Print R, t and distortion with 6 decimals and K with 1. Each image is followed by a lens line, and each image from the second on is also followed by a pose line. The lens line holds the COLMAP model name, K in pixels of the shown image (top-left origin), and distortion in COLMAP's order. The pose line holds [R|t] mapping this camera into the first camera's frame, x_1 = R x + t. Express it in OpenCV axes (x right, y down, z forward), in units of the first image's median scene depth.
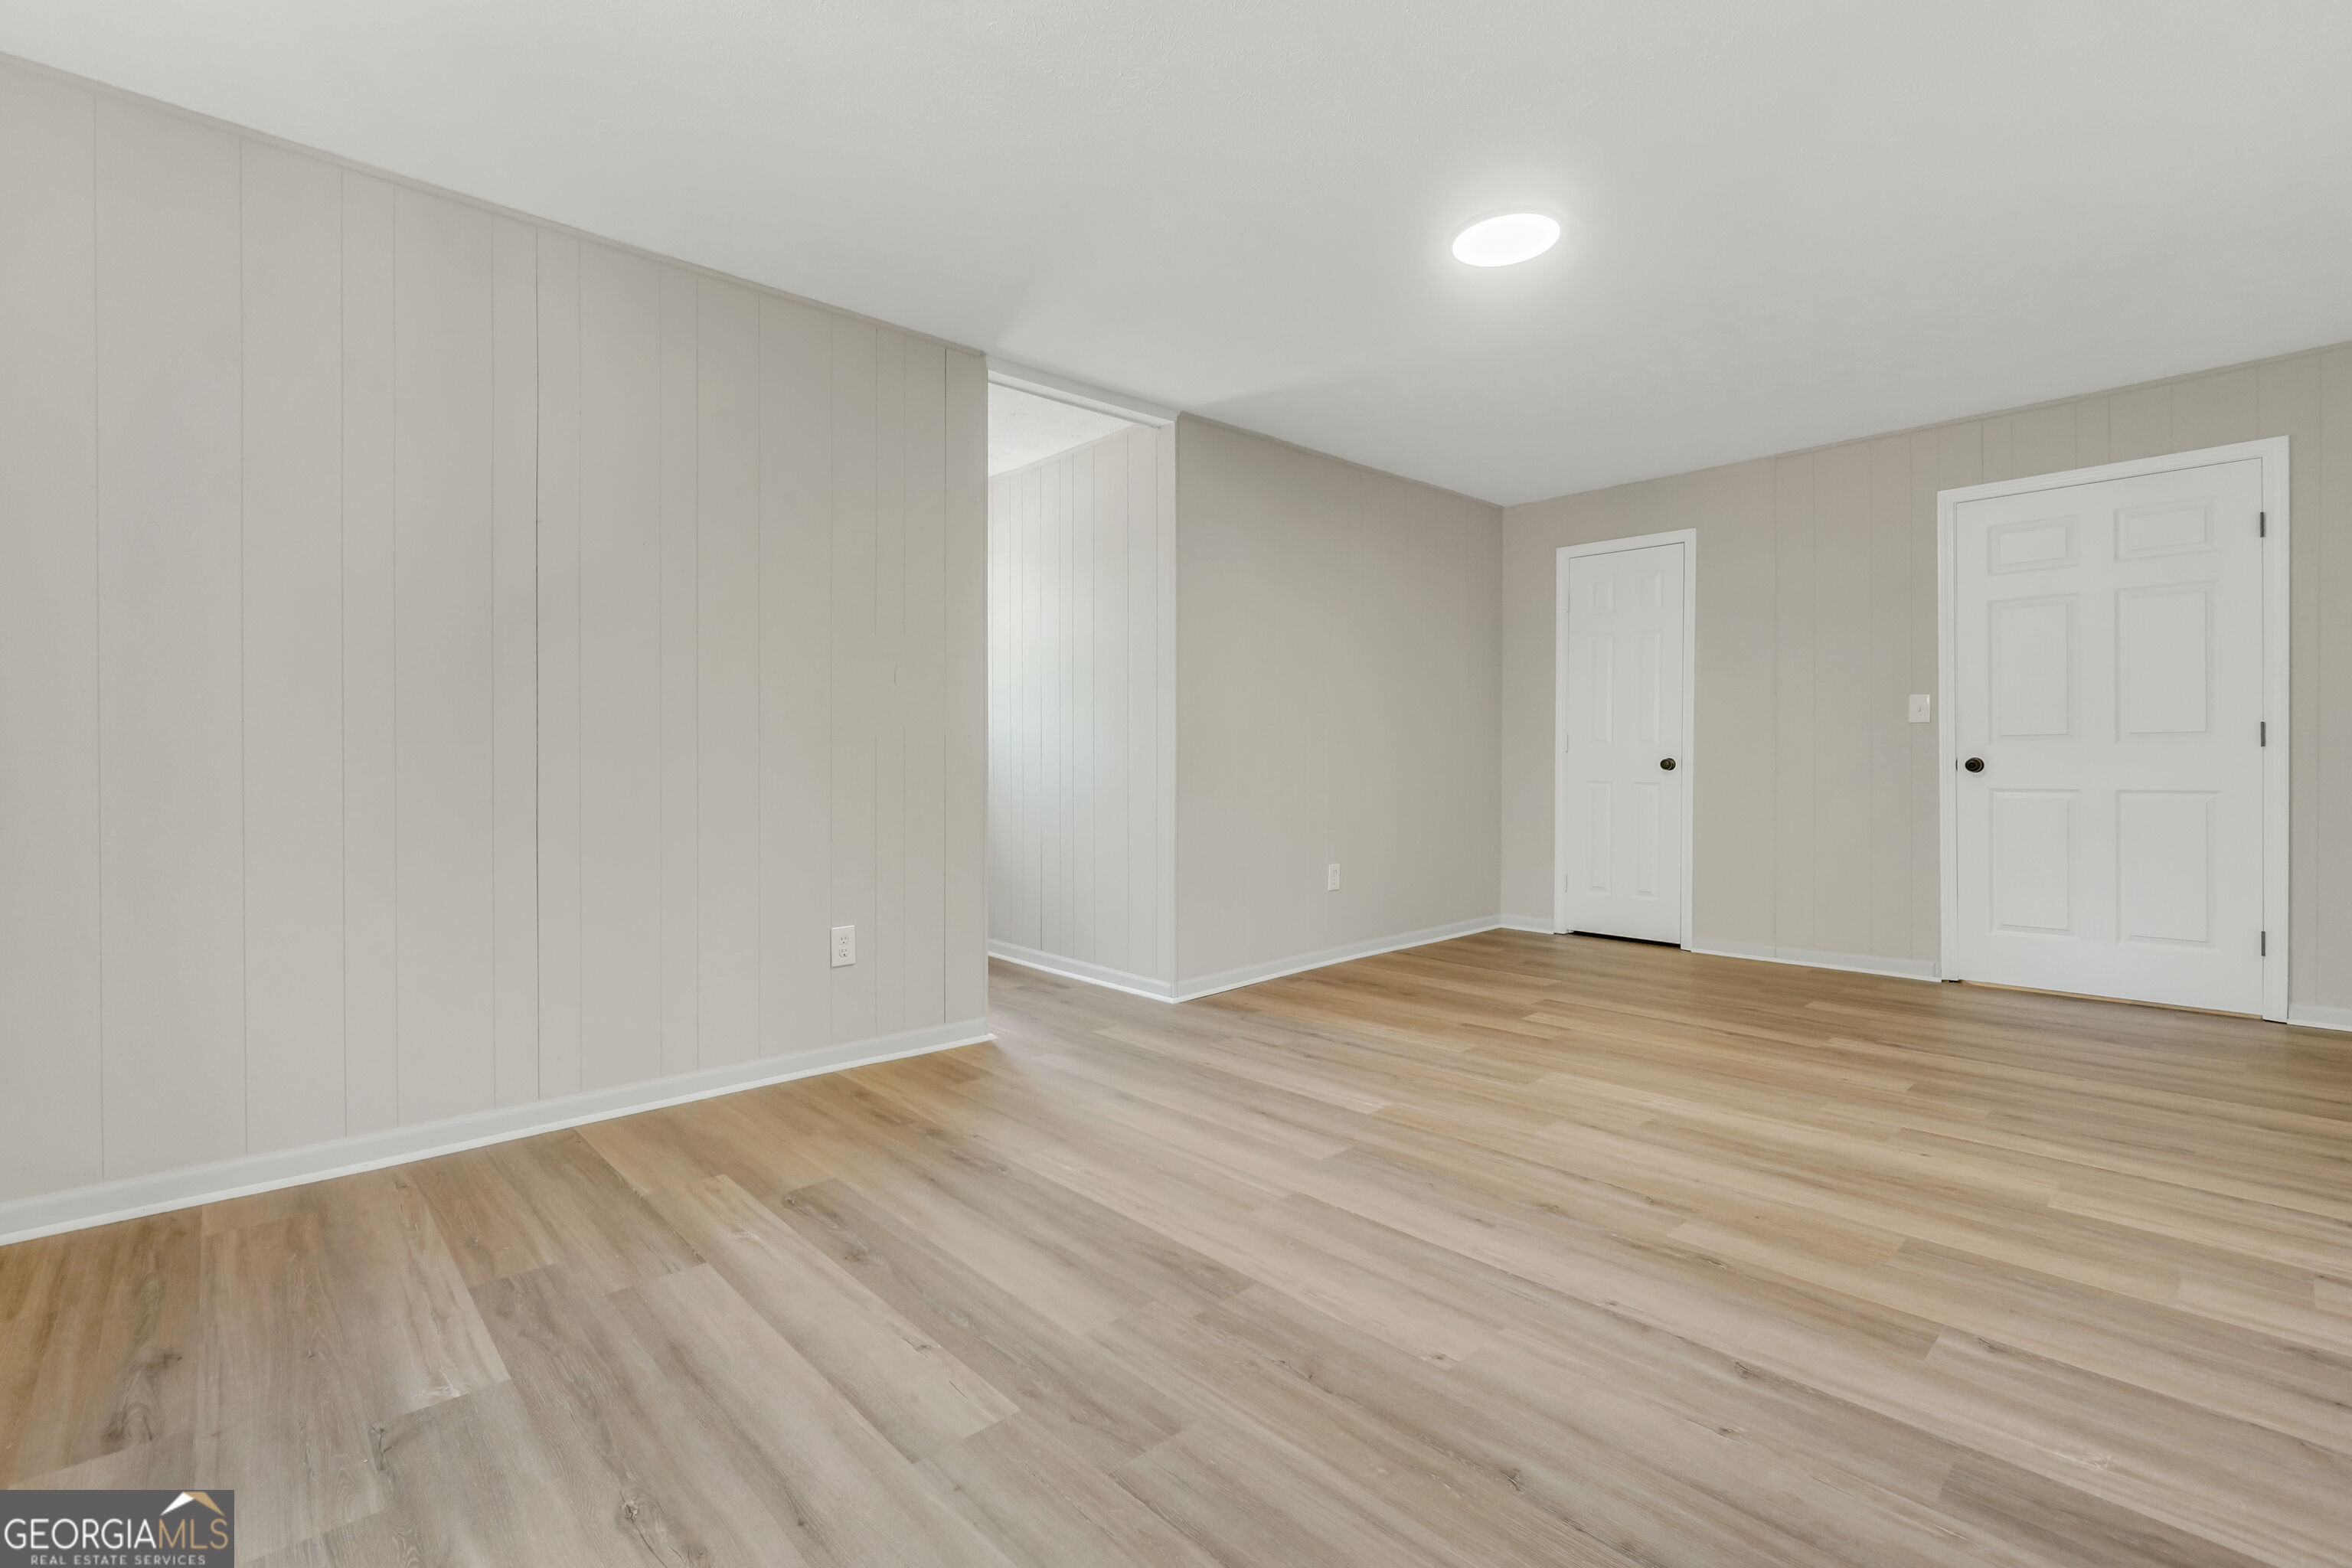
lens RADIAL K [[1009.8, 0, 1182.7], [0, 1009.8, 778.9], [0, 0, 1]] dist [-0.016733, 0.005555]
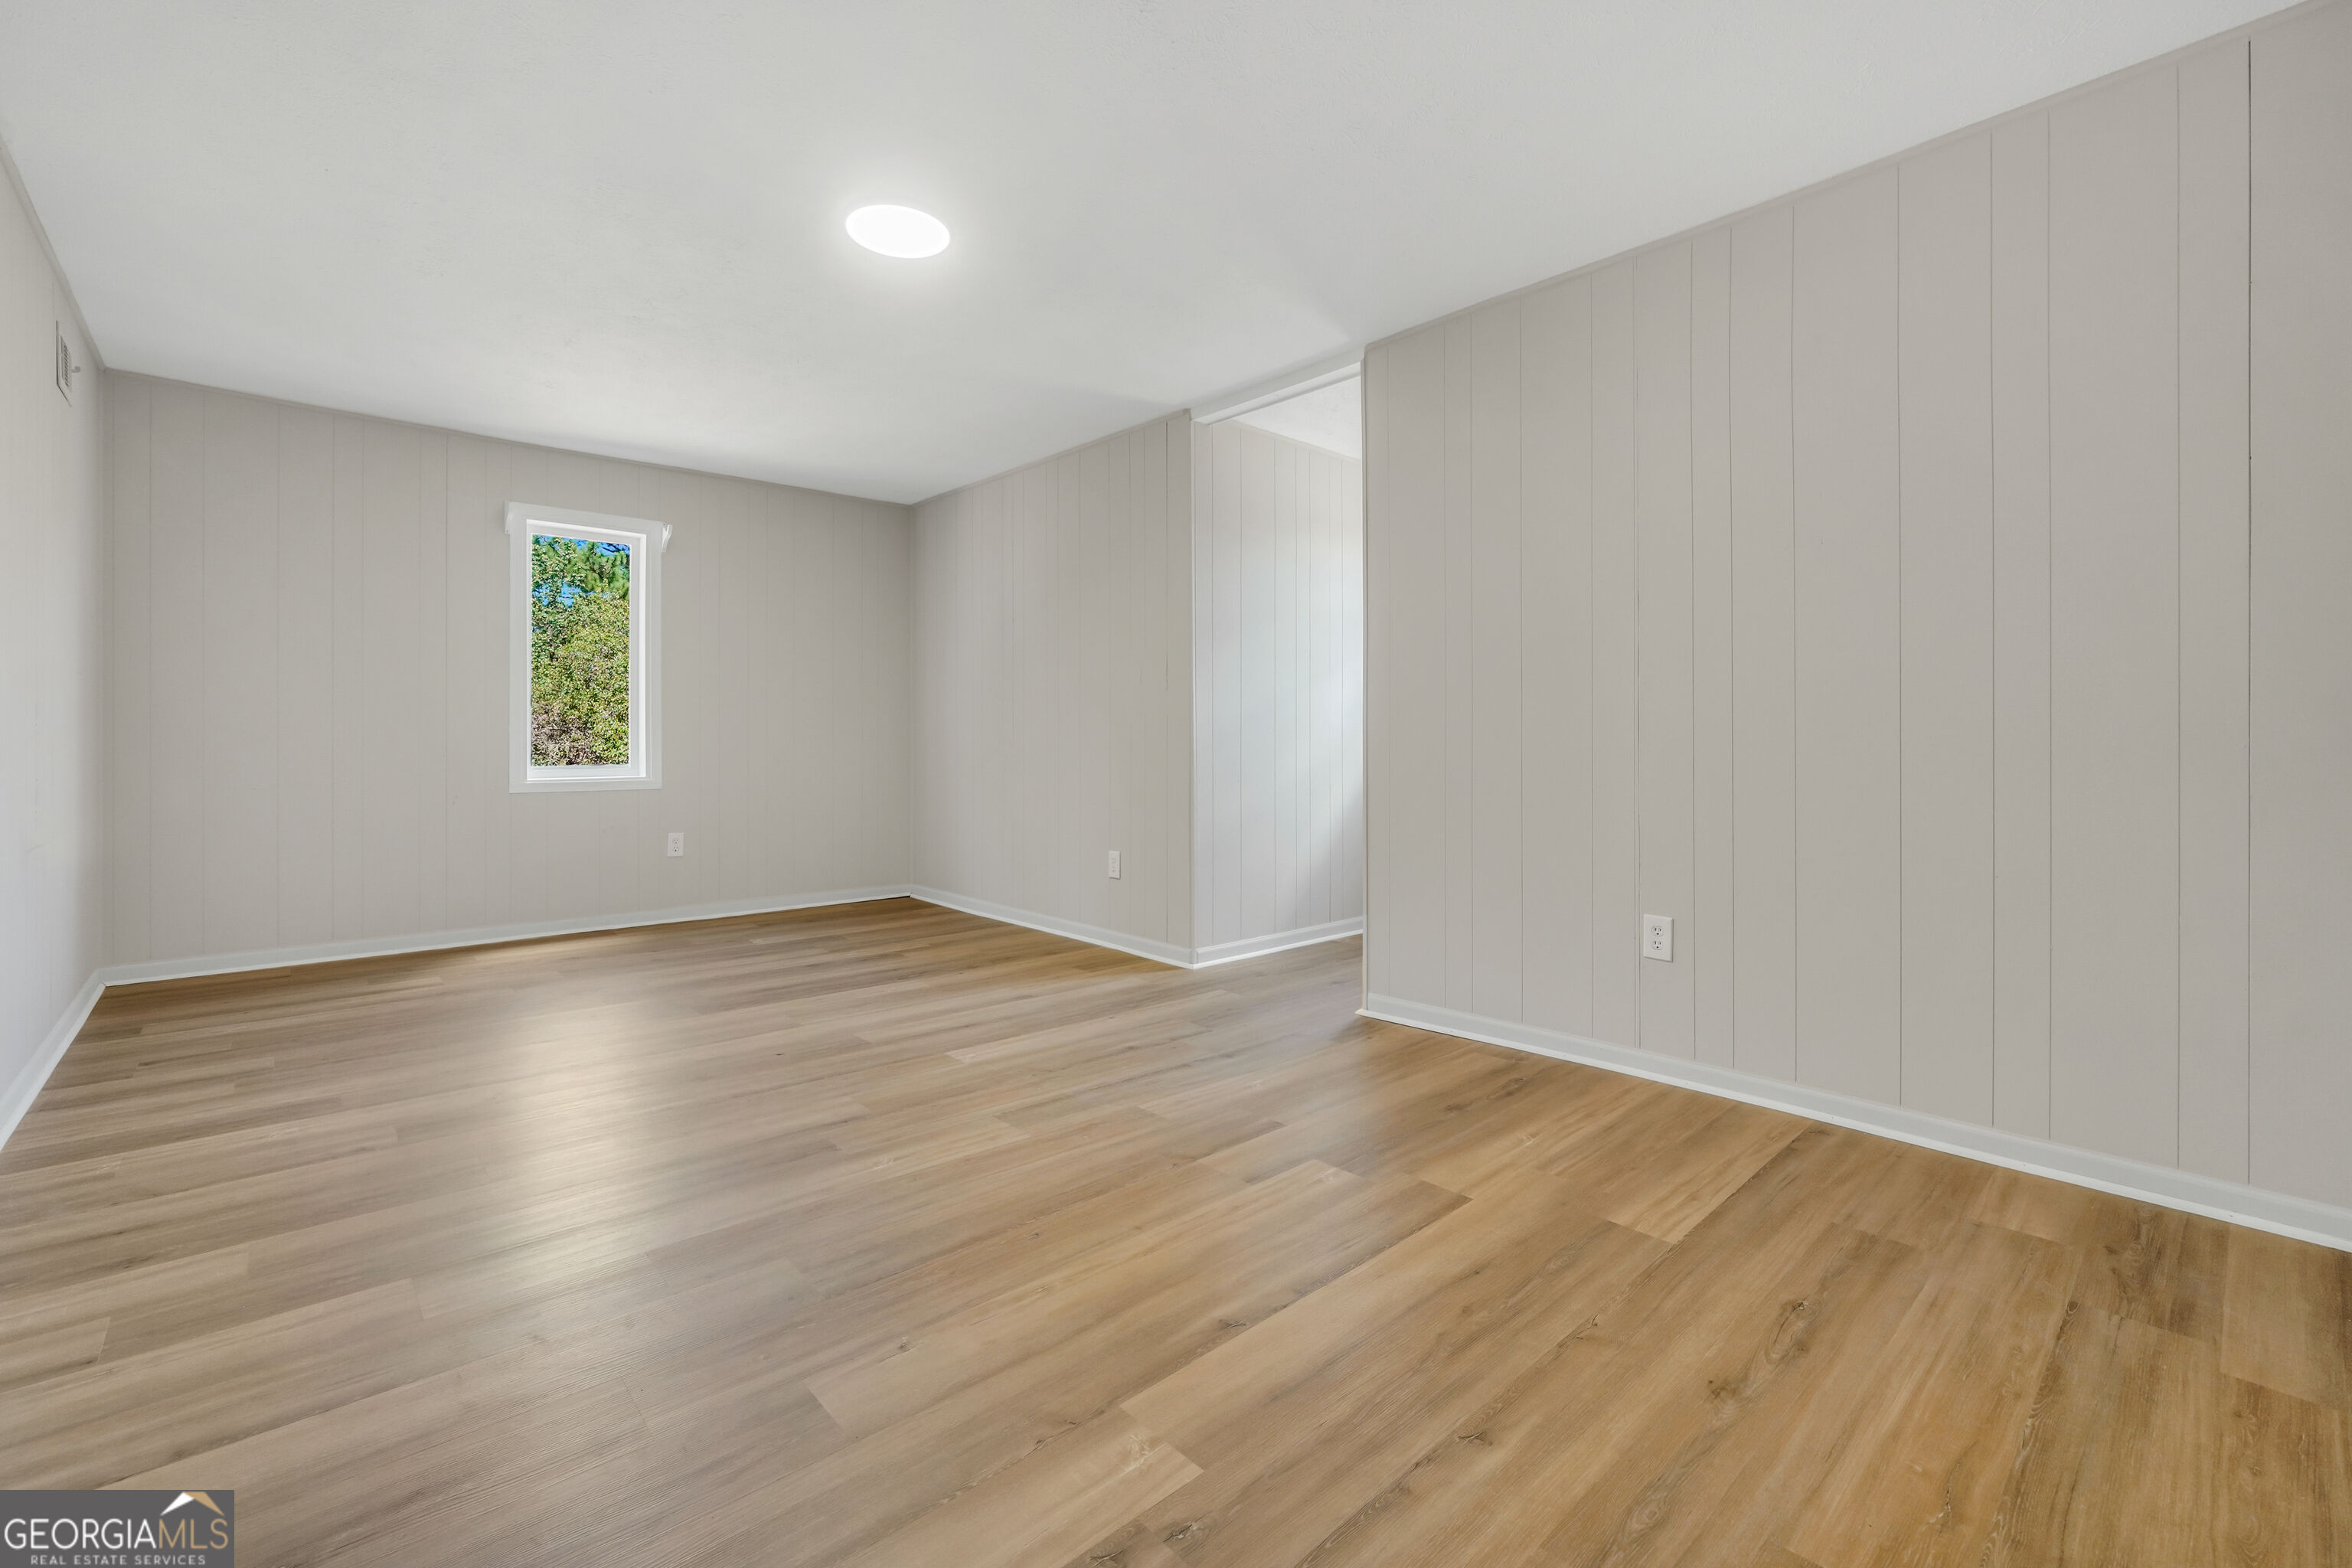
lens RADIAL K [[1009.8, 0, 1189.5], [0, 1009.8, 773.3], [0, 0, 1]] dist [-0.016733, 0.005555]
pose [[0.009638, 0.038905, -0.999196, 1.481548], [-0.024375, 0.998955, 0.038660, -0.033425], [0.999656, 0.023983, 0.010576, 1.431207]]
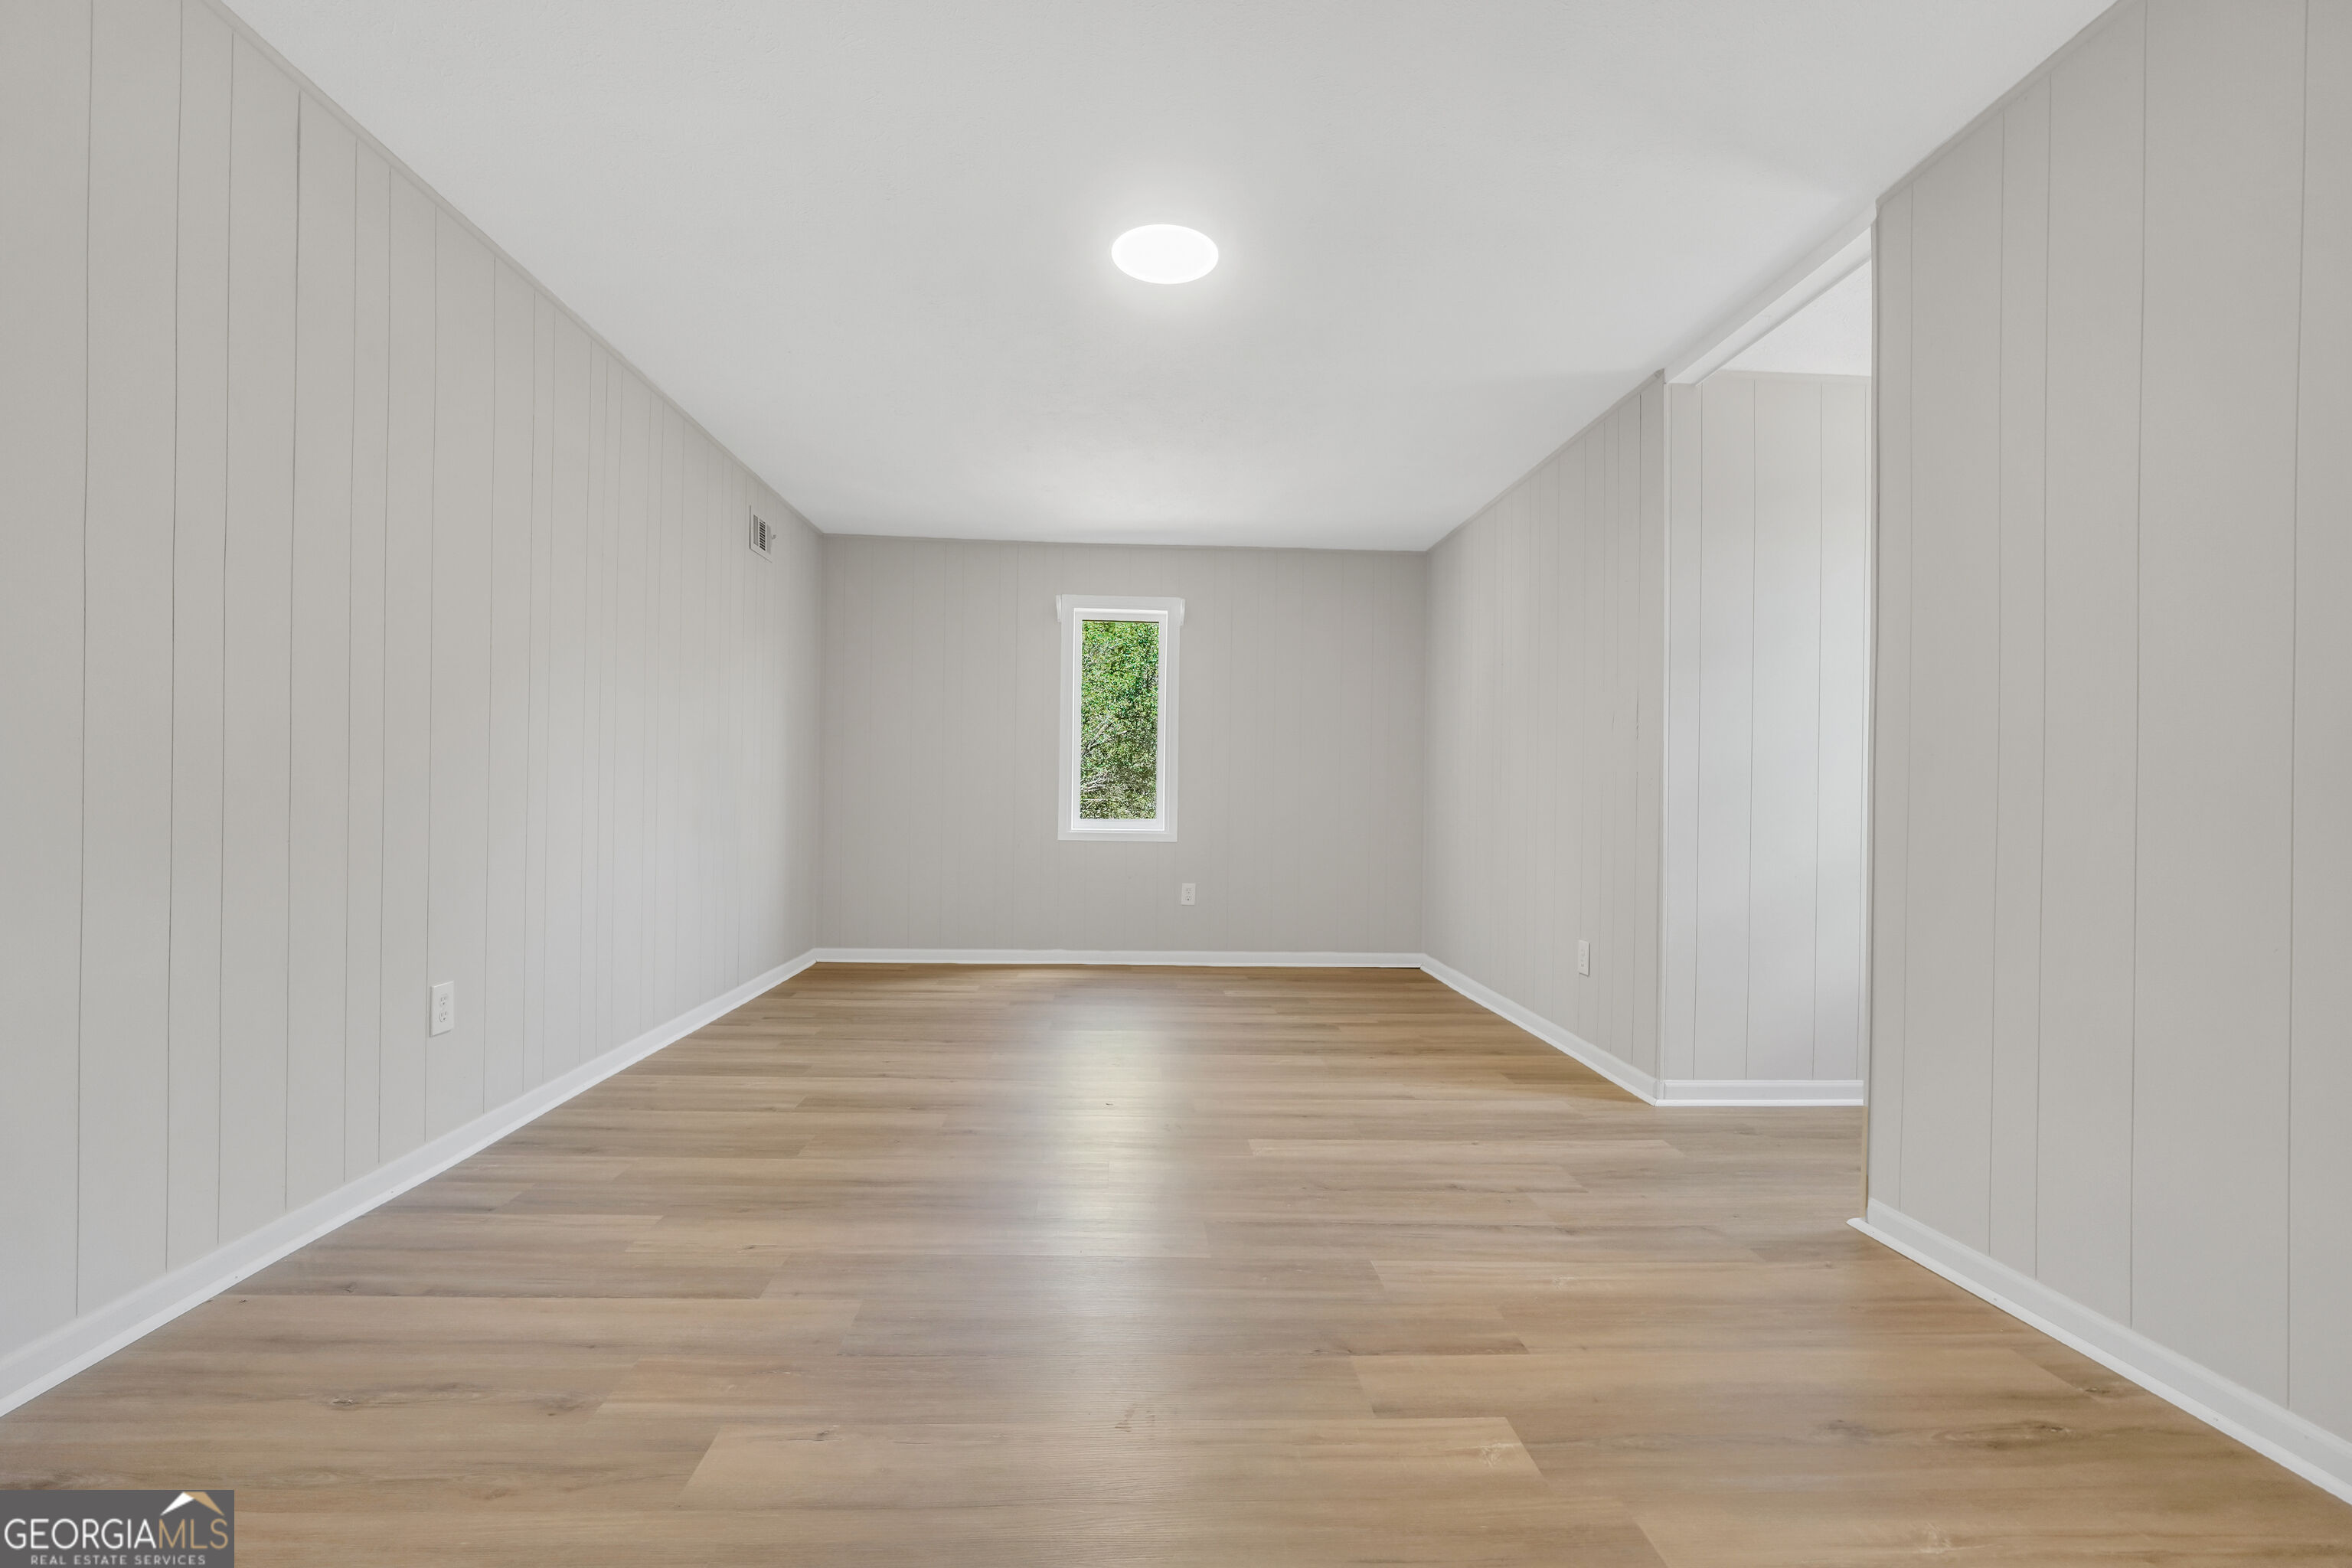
lens RADIAL K [[1009.8, 0, 1164.8], [0, 1009.8, 821.5], [0, 0, 1]] dist [-0.016733, 0.005555]
pose [[-0.642180, 0.013081, -0.766442, 1.165558], [-0.030255, 0.998643, 0.042395, -0.036398], [0.765957, 0.050414, -0.640912, 1.800491]]
